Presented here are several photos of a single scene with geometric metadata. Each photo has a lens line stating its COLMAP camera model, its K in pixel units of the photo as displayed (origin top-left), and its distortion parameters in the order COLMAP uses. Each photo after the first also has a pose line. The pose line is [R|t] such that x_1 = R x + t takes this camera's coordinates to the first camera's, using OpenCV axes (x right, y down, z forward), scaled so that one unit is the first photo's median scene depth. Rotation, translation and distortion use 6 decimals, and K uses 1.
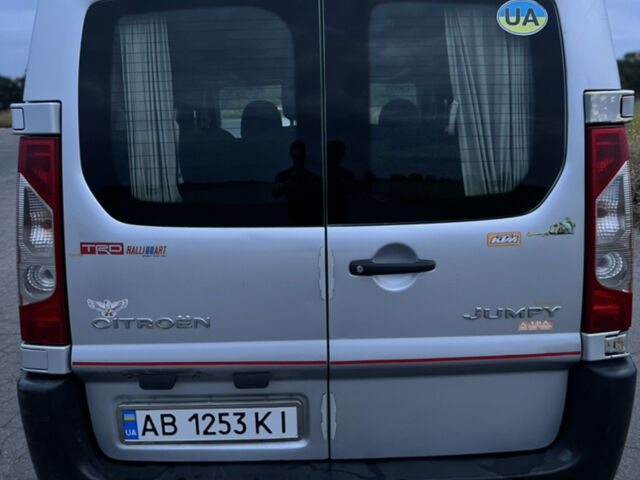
lens RADIAL K [[477.8, 0, 318.5], [0, 477.8, 238.6], [0, 0, 1]] dist [0.072389, -0.072060]
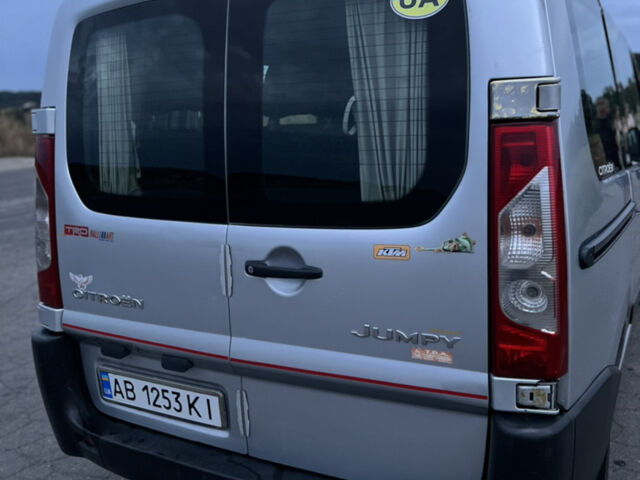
lens RADIAL K [[477.8, 0, 318.5], [0, 477.8, 238.6], [0, 0, 1]] dist [0.072389, -0.072060]
pose [[0.925034, 0.077397, -0.371917, 0.559597], [-0.074739, 0.996970, 0.021580, -0.031089], [0.372460, 0.007834, 0.928015, 0.126527]]
